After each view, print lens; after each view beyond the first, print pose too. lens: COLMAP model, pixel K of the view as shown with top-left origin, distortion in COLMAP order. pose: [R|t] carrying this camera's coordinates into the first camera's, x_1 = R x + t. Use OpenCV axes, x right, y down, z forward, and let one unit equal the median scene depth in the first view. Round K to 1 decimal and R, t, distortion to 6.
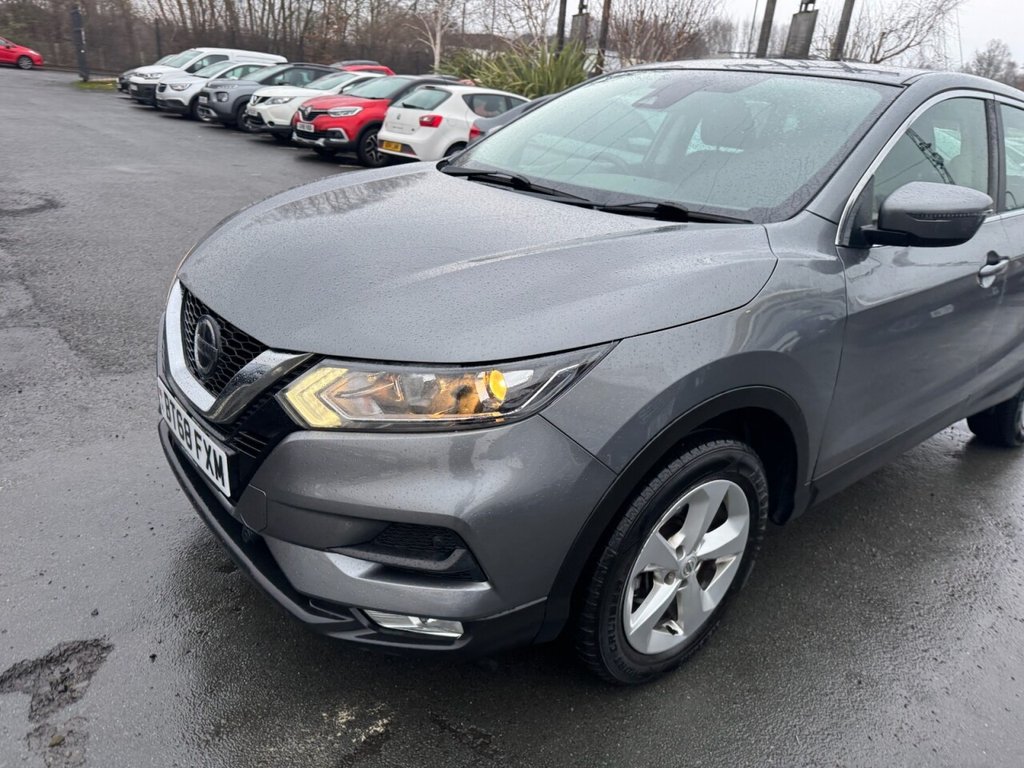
lens RADIAL K [[714.5, 0, 505.7], [0, 714.5, 373.5], [0, 0, 1]] dist [0.003647, -0.008077]
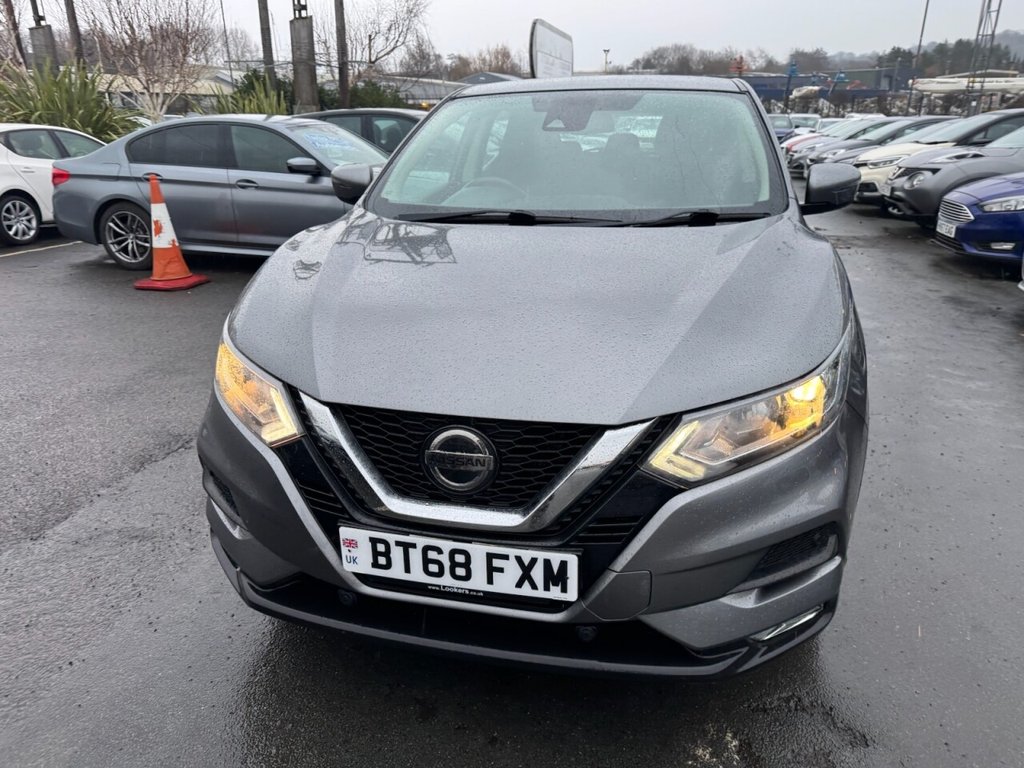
lens RADIAL K [[715.8, 0, 490.7], [0, 715.8, 385.7], [0, 0, 1]] dist [0.003670, -0.003464]
pose [[0.804287, -0.291531, 0.517814, -0.588533], [0.288048, 0.953436, 0.089381, -0.137672], [-0.519760, 0.077267, 0.850811, 0.172617]]
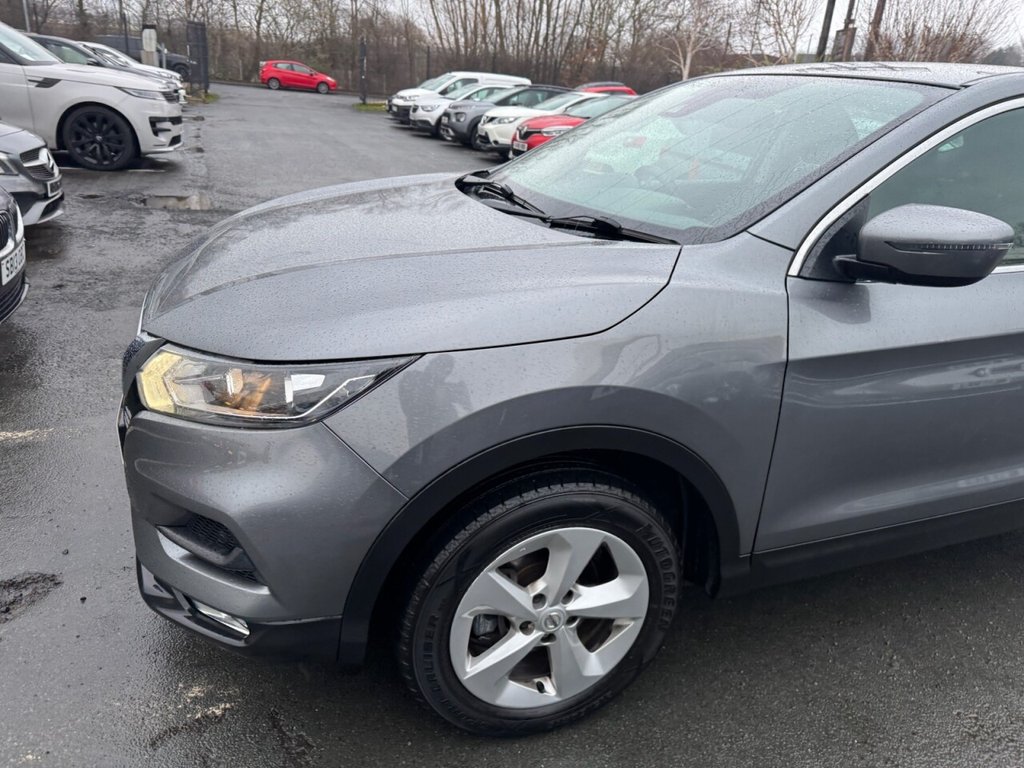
lens RADIAL K [[709.1, 0, 510.1], [0, 709.1, 380.2], [0, 0, 1]] dist [0.036883, -0.046475]
pose [[0.948263, 0.111002, -0.297450, 0.324953], [-0.116226, 0.993223, 0.000122, -0.016340], [0.295447, 0.034456, 0.954738, 0.090143]]
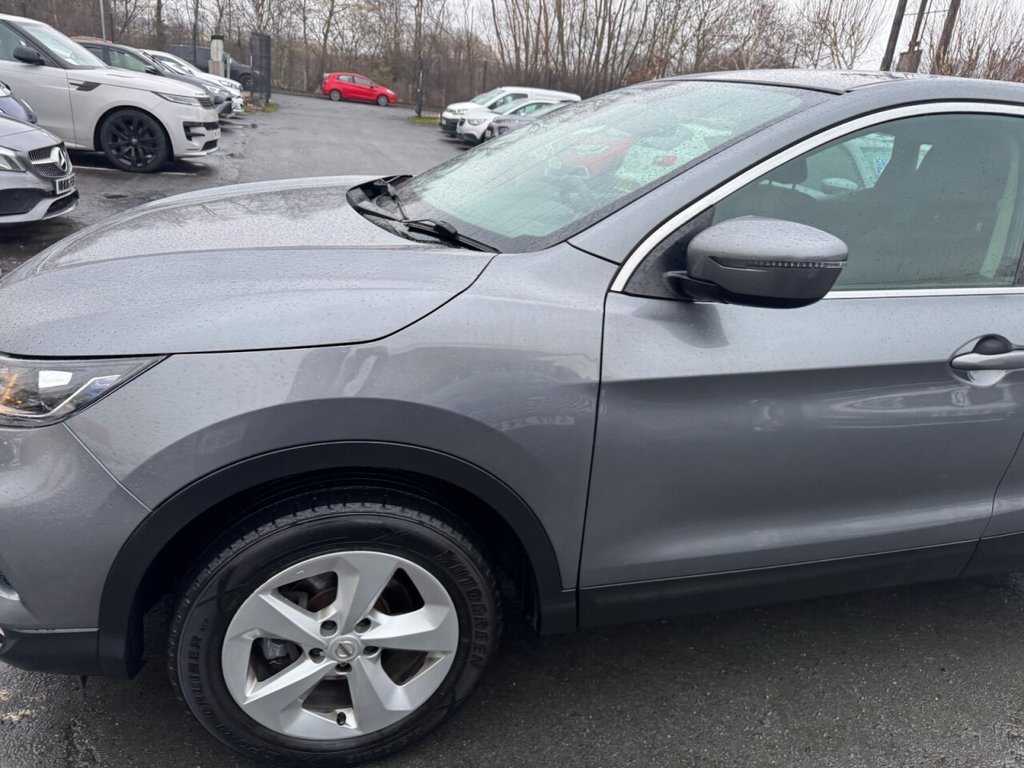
lens RADIAL K [[708.1, 0, 512.0], [0, 708.1, 384.0], [0, 0, 1]] dist [0.055187, -0.075525]
pose [[0.921218, 0.150735, -0.358660, 0.511123], [-0.163785, 0.986477, -0.006093, -0.045381], [0.352892, 0.064356, 0.933448, 0.200614]]
